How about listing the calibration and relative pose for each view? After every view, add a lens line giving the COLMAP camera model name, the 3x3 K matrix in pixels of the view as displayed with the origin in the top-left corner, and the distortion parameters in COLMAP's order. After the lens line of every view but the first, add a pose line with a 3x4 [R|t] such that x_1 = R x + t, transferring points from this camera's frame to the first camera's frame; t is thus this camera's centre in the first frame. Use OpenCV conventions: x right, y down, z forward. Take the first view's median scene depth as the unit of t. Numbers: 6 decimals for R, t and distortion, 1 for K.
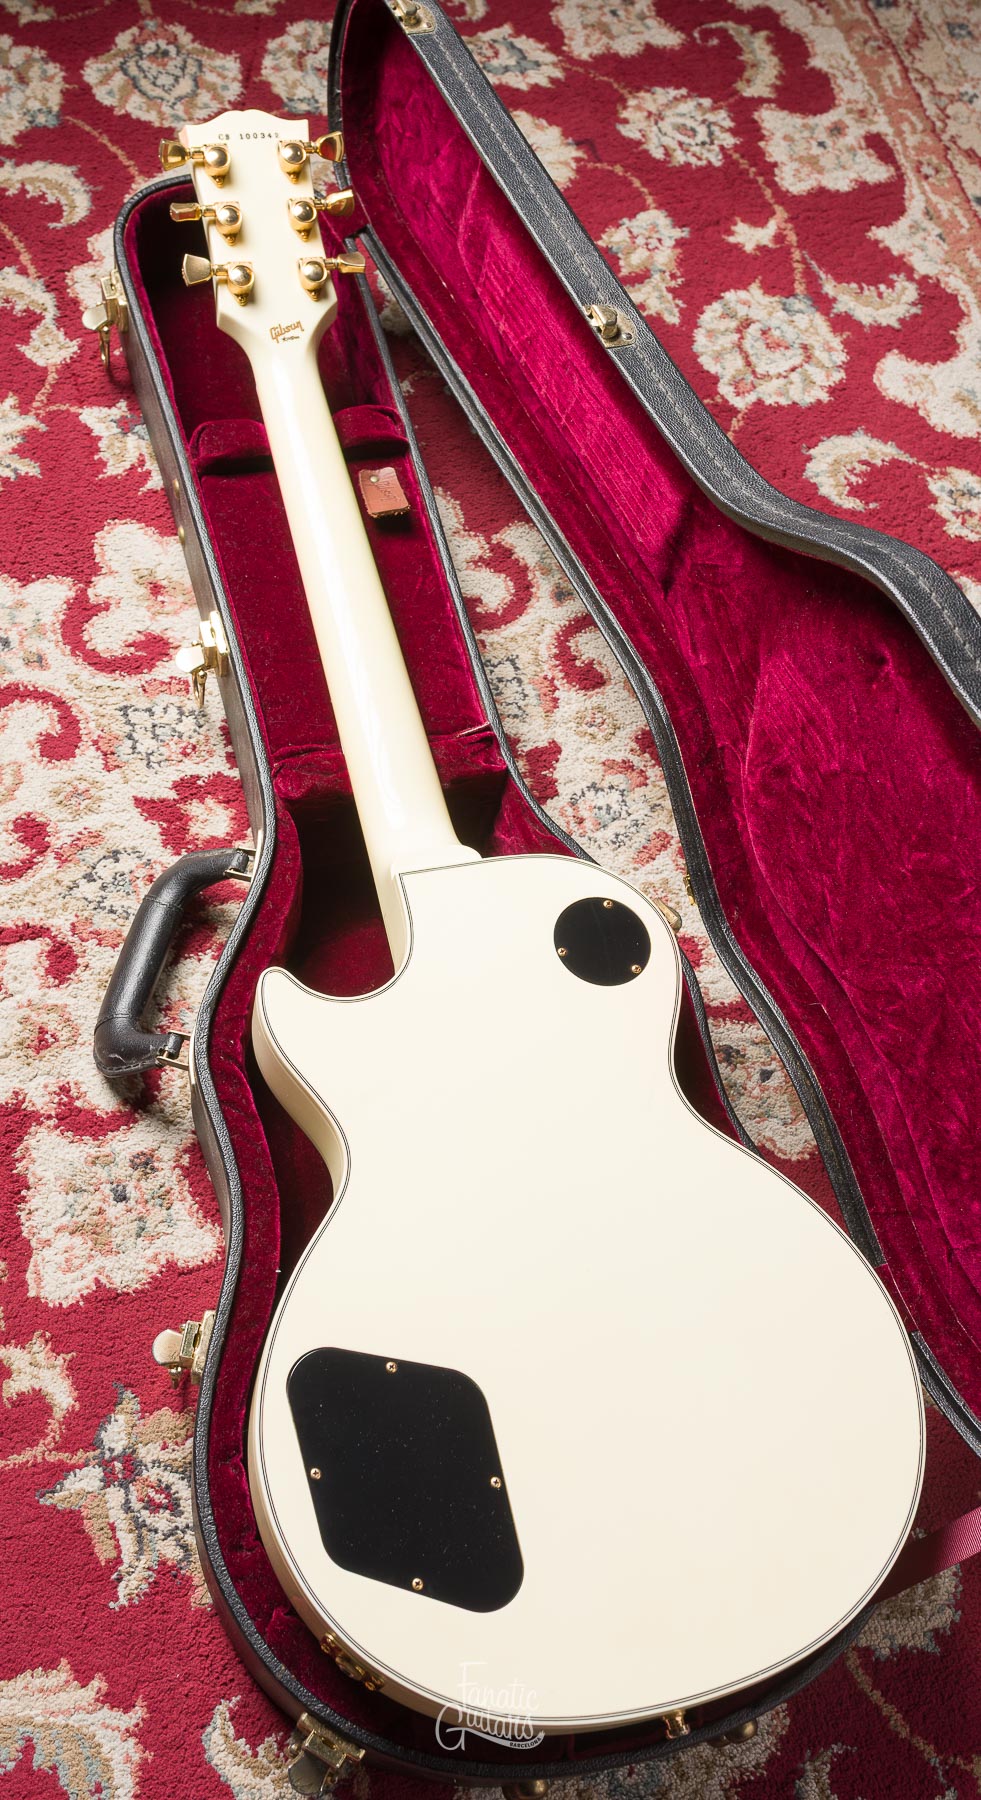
lens RADIAL K [[1858.1, 0, 447.4], [0, 1858.1, 910.5], [0, 0, 1]] dist [0.010006, 0.000000]
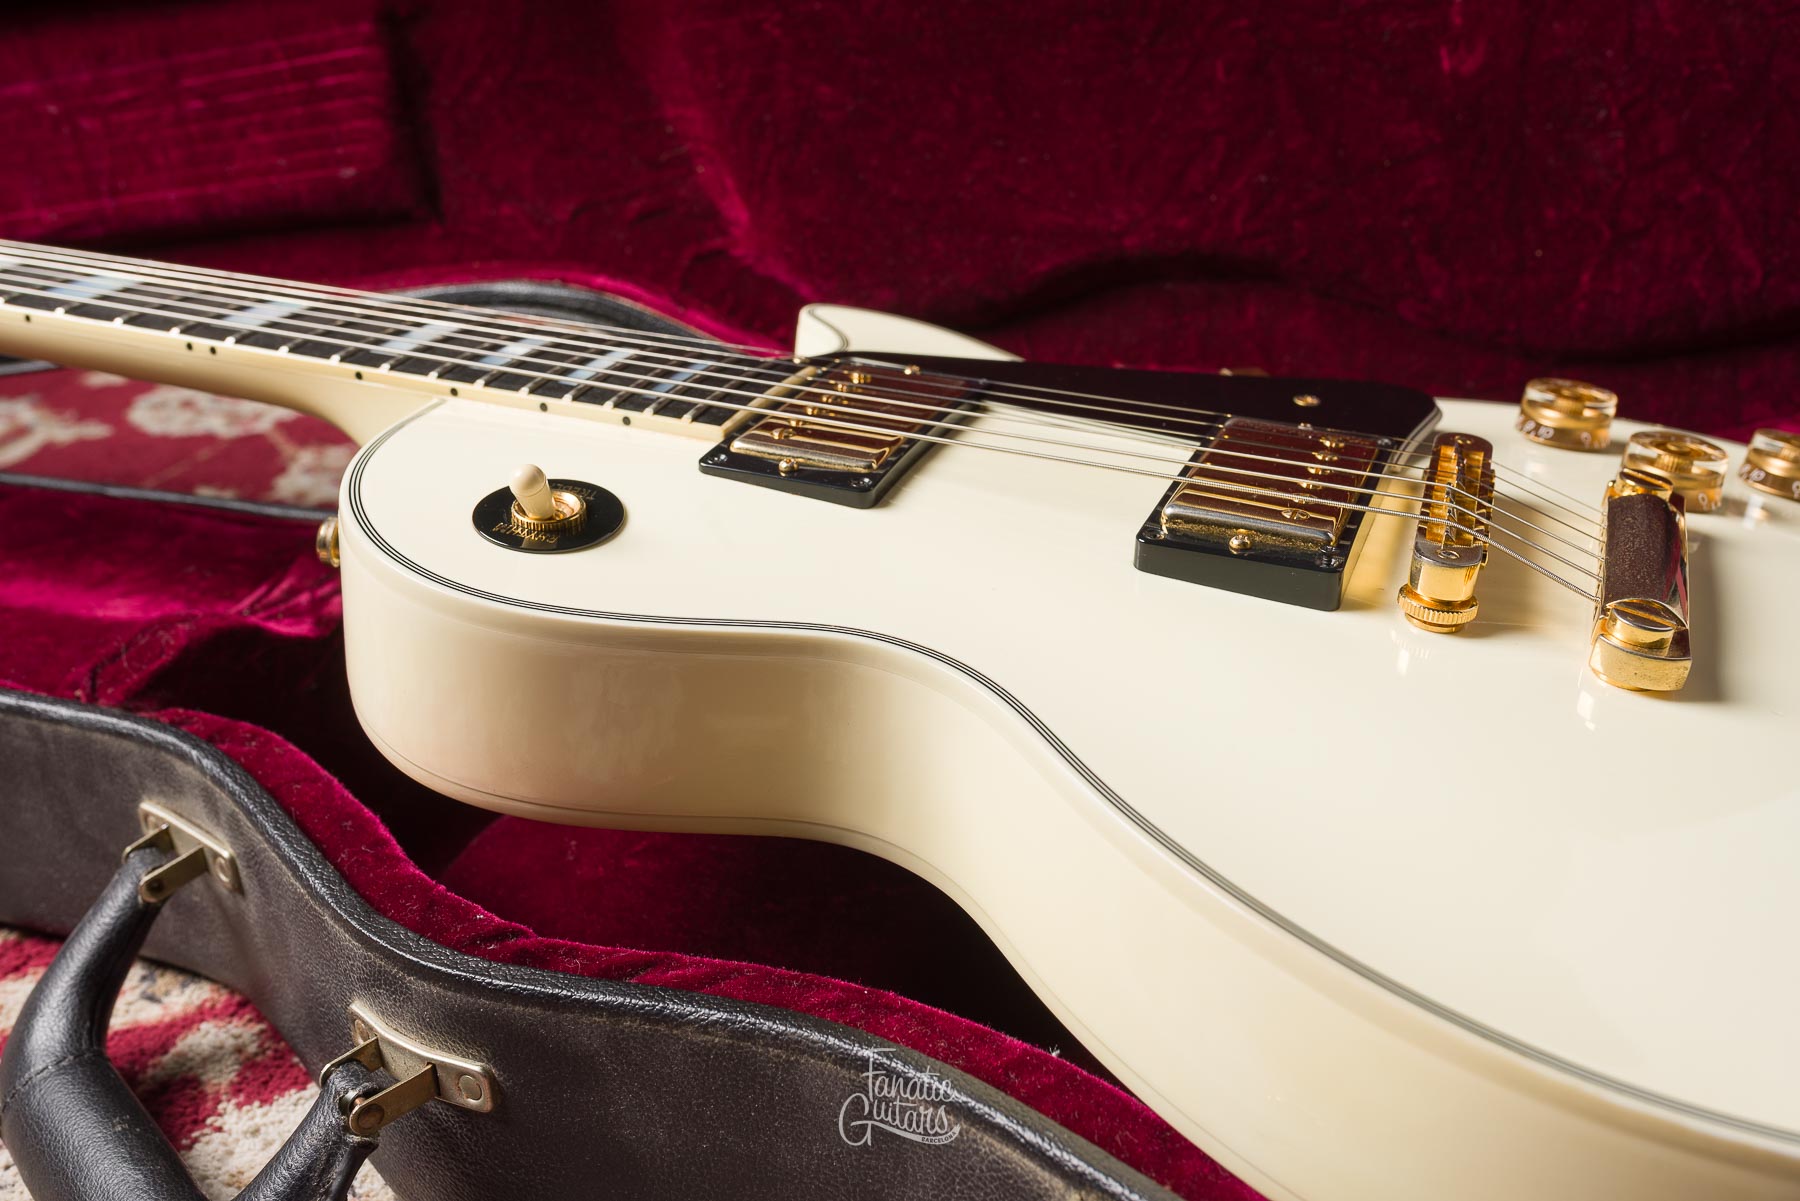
lens RADIAL K [[1788.5, 0, 903.0], [0, 1788.5, 594.5], [0, 0, 1]] dist [0.009434, 0.000000]
pose [[0.565142, -0.466859, 0.680189, -0.247074], [0.779890, 0.571205, -0.255923, 0.168578], [-0.269047, 0.675106, 0.686910, 0.566613]]
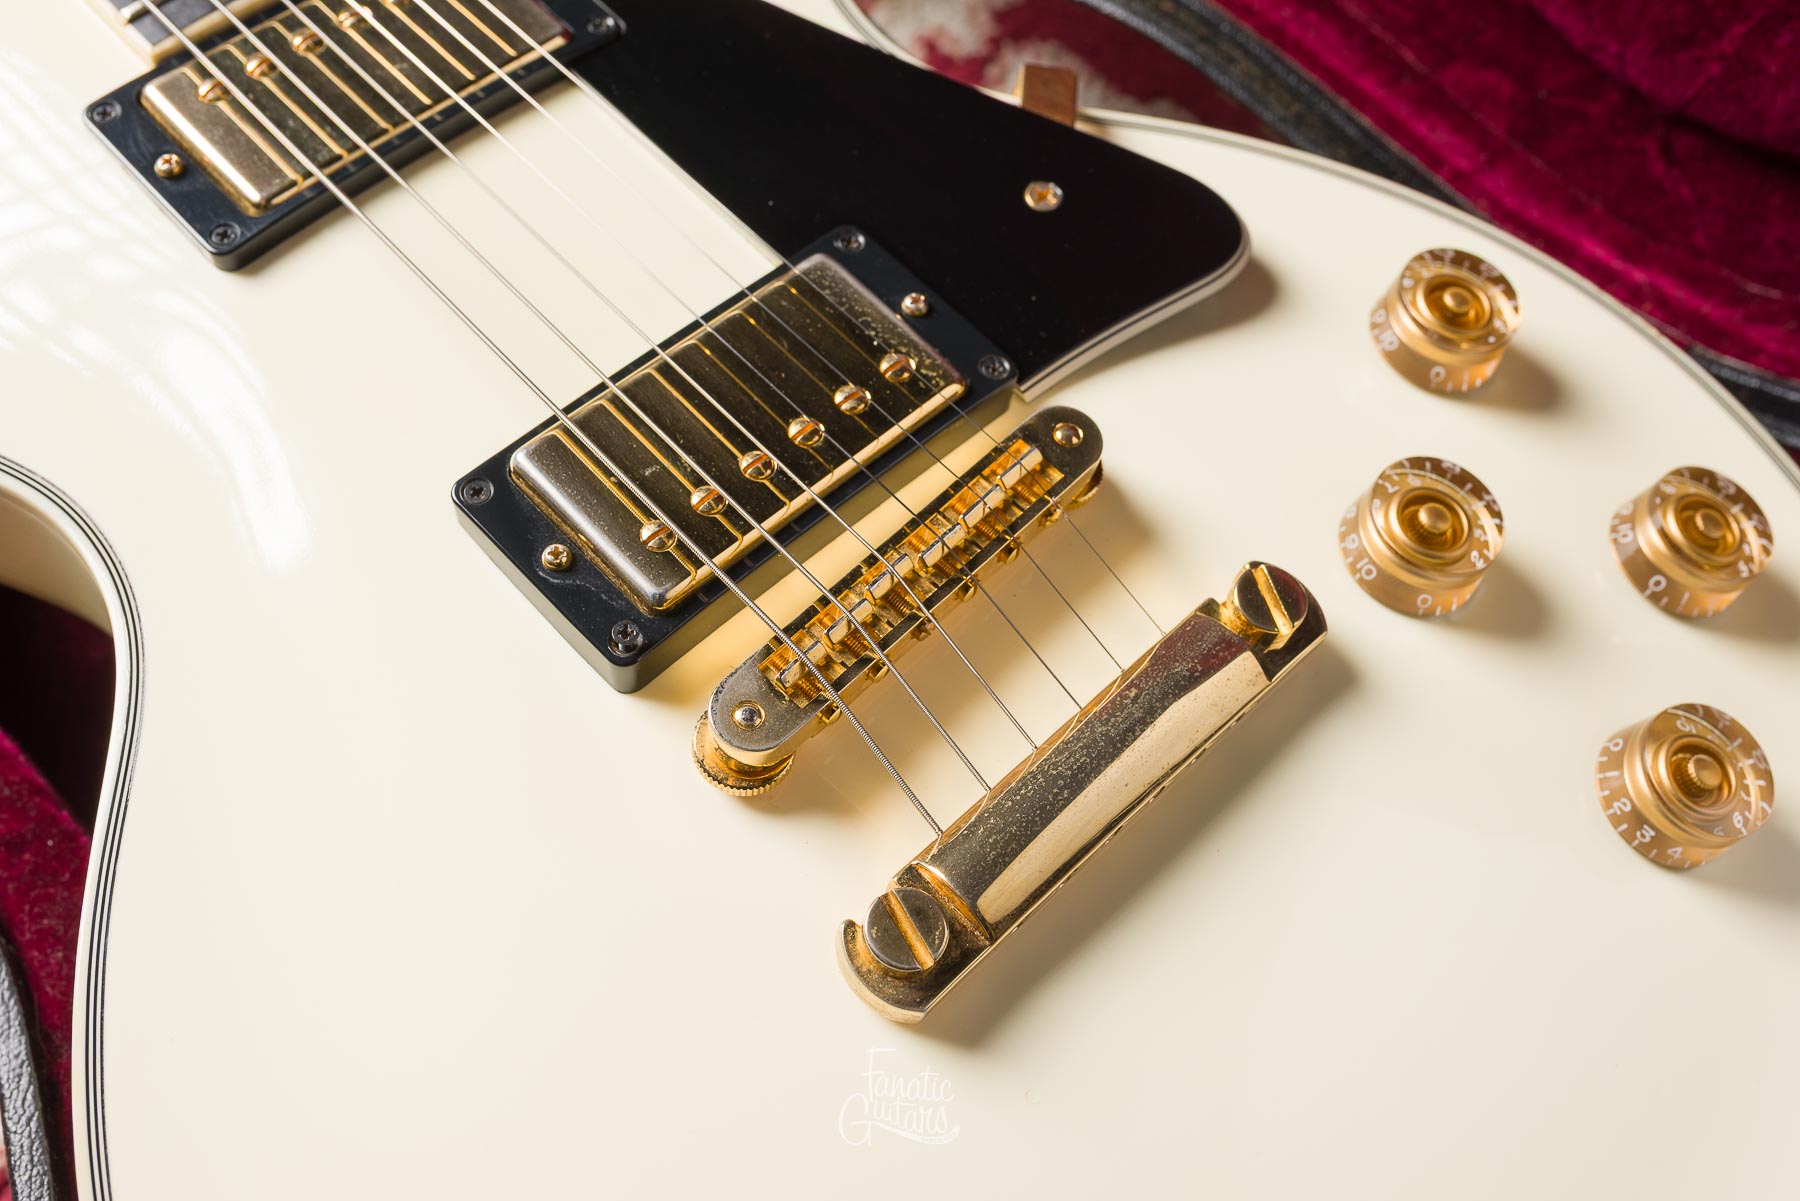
lens RADIAL K [[1788.5, 0, 905.6], [0, 1788.5, 601.8], [0, 0, 1]] dist [0.009434, 0.000000]
pose [[0.859071, -0.476623, 0.186624, -0.000423], [0.484655, 0.874700, 0.002940, 0.155308], [-0.164641, 0.087923, 0.982427, 0.524870]]
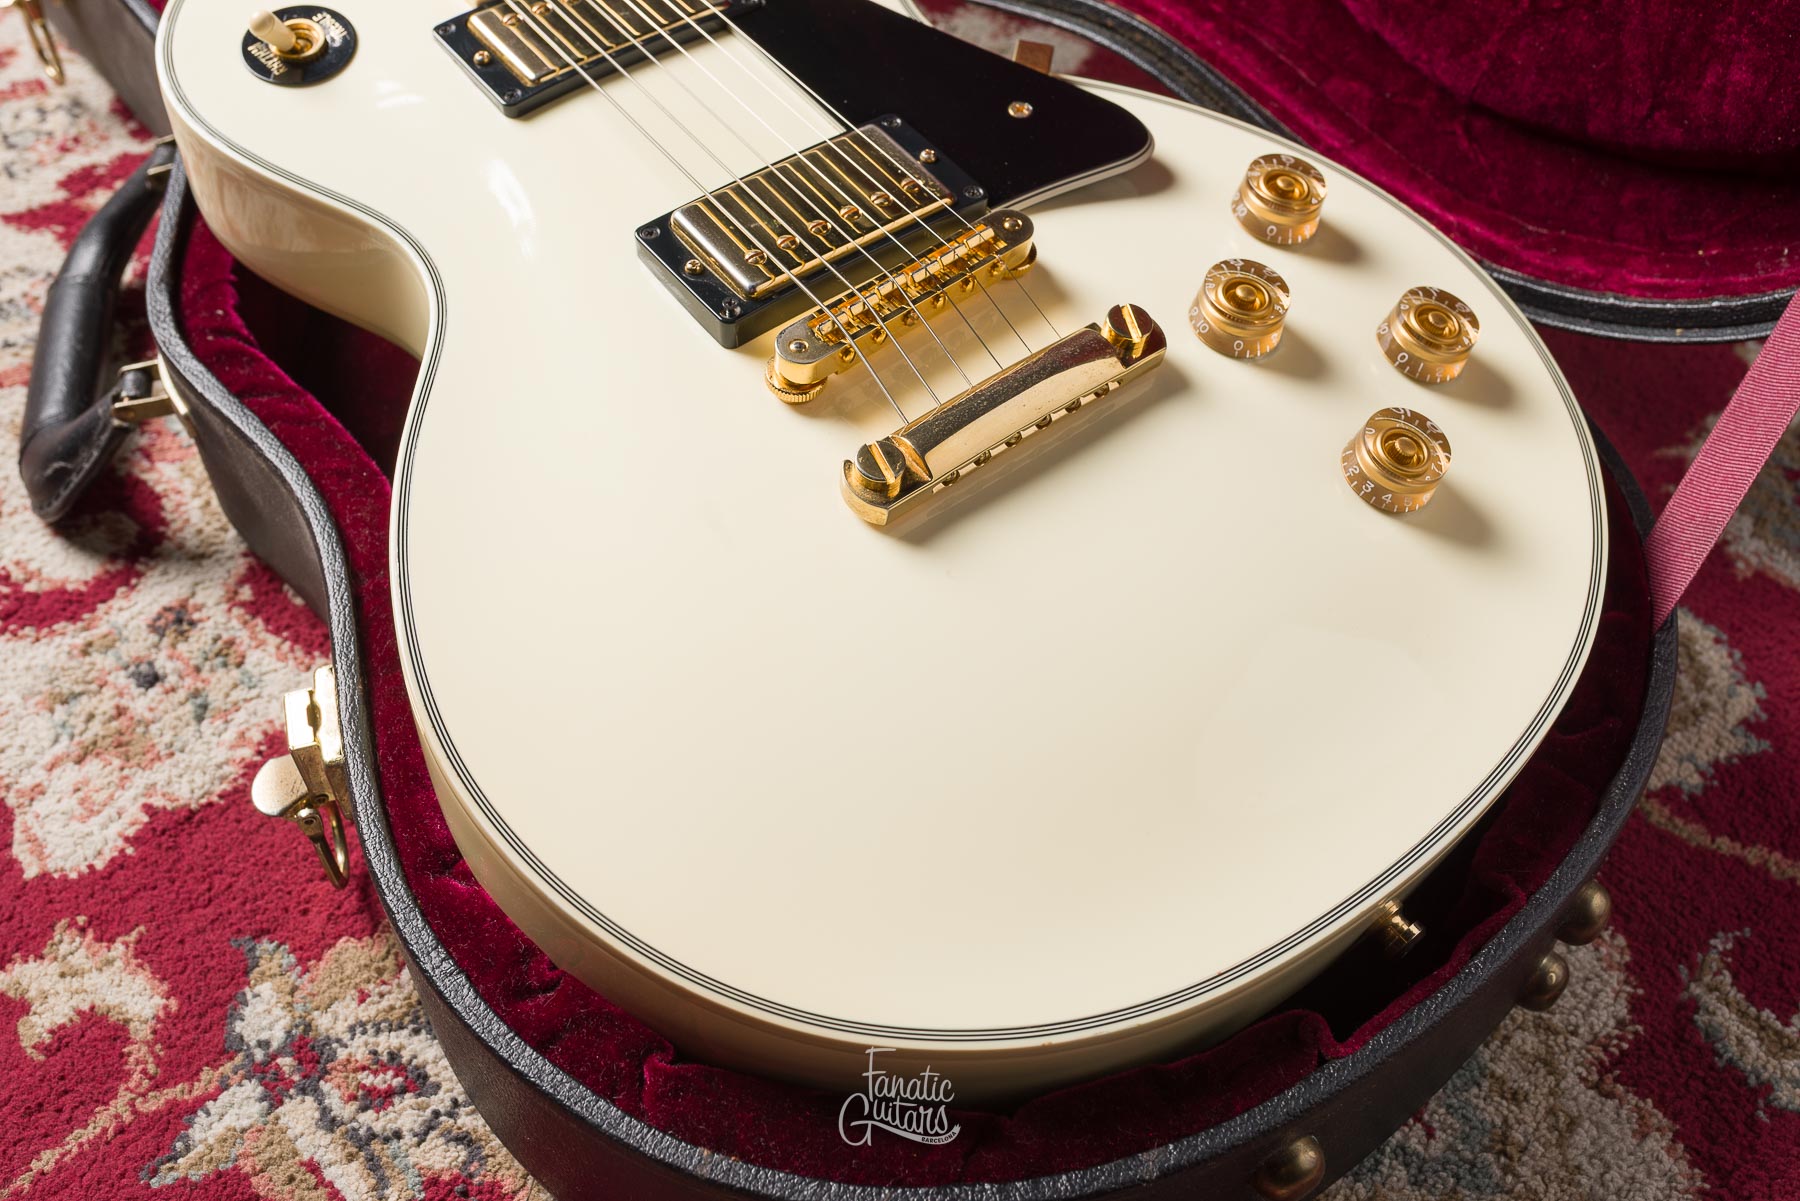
lens RADIAL K [[1788.5, 0, 904.2], [0, 1788.5, 599.0], [0, 0, 1]] dist [0.009434, 0.000000]
pose [[0.900783, -0.396703, 0.176682, -0.049718], [0.422991, 0.893610, -0.150133, 0.271516], [-0.098327, 0.209972, 0.972750, 0.393006]]
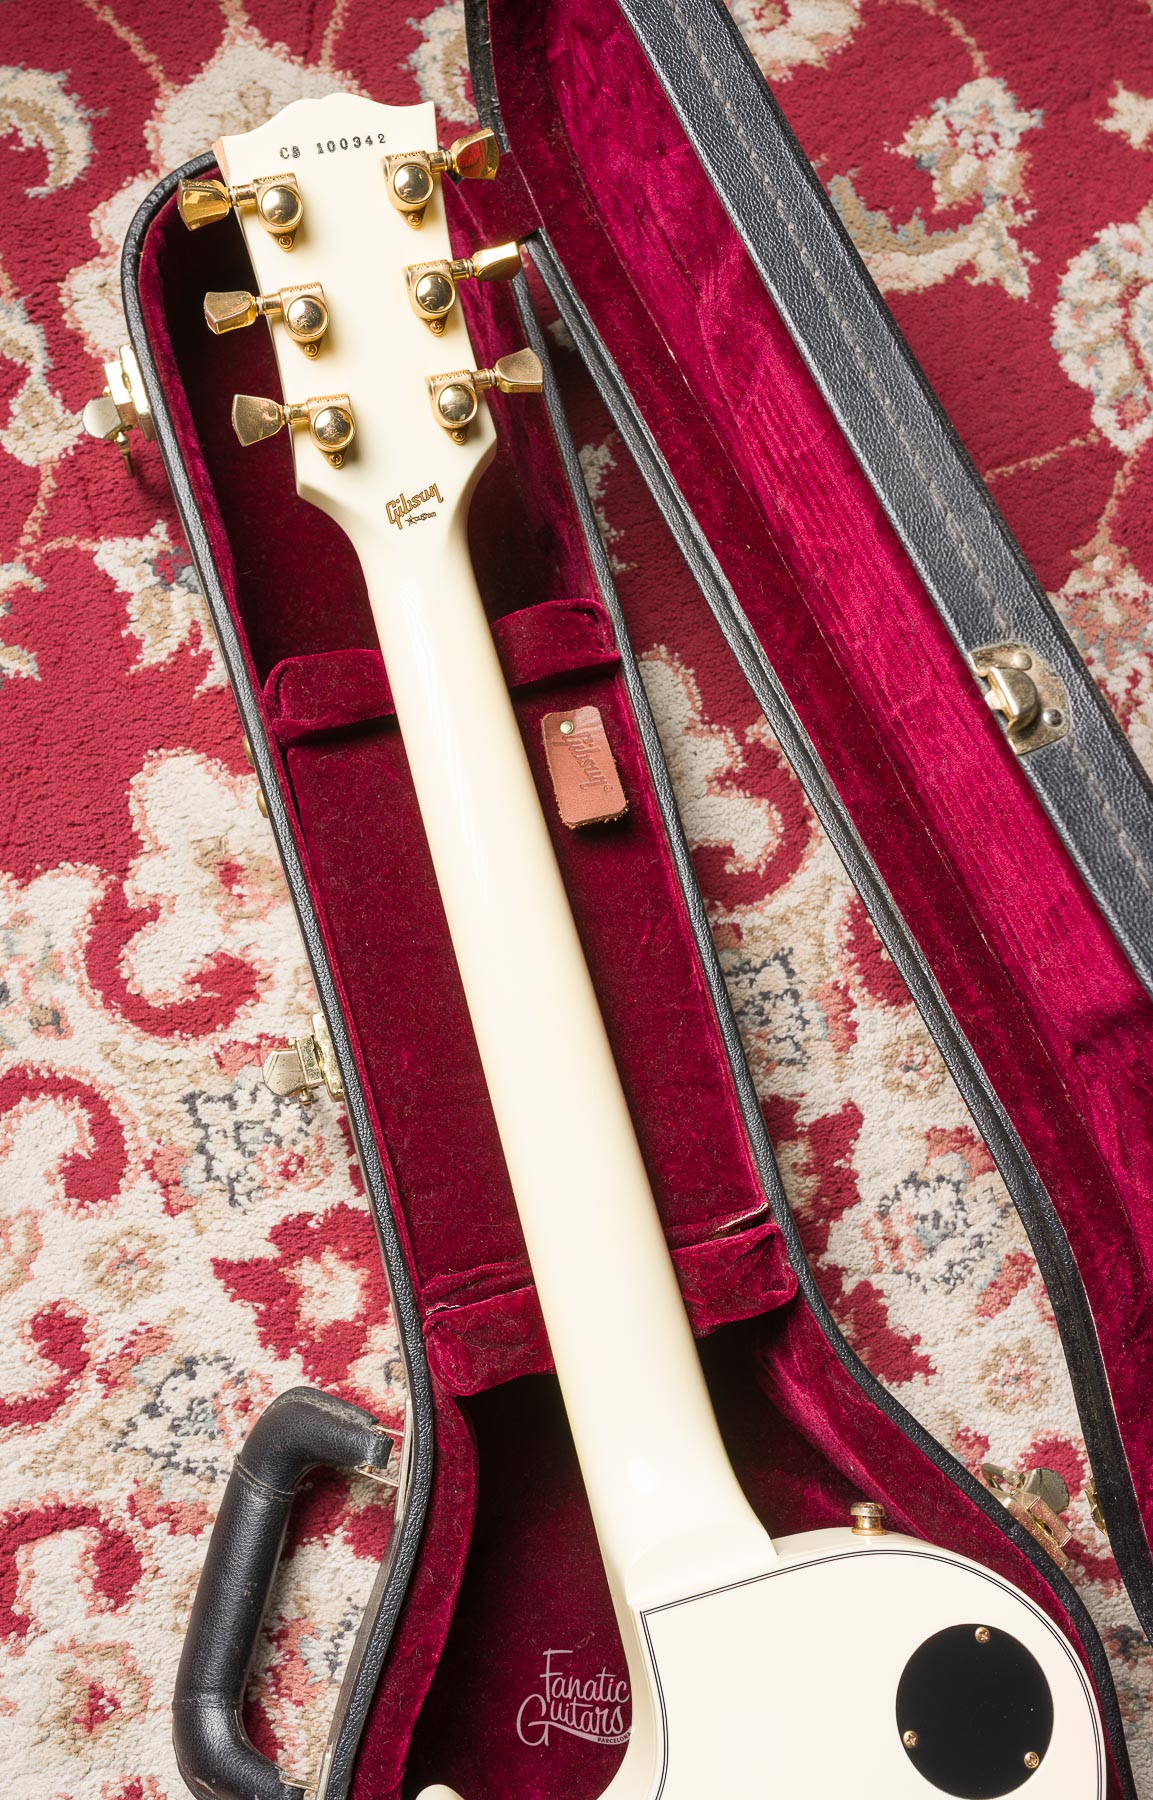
lens RADIAL K [[1849.3, 0, 527.2], [0, 1849.3, 855.9], [0, 0, 1]] dist [0.007828, 0.000000]
pose [[0.998901, -0.020133, -0.042328, -0.027521], [0.029928, 0.968957, 0.245412, -0.346169], [0.036073, -0.246409, 0.968494, 0.400717]]
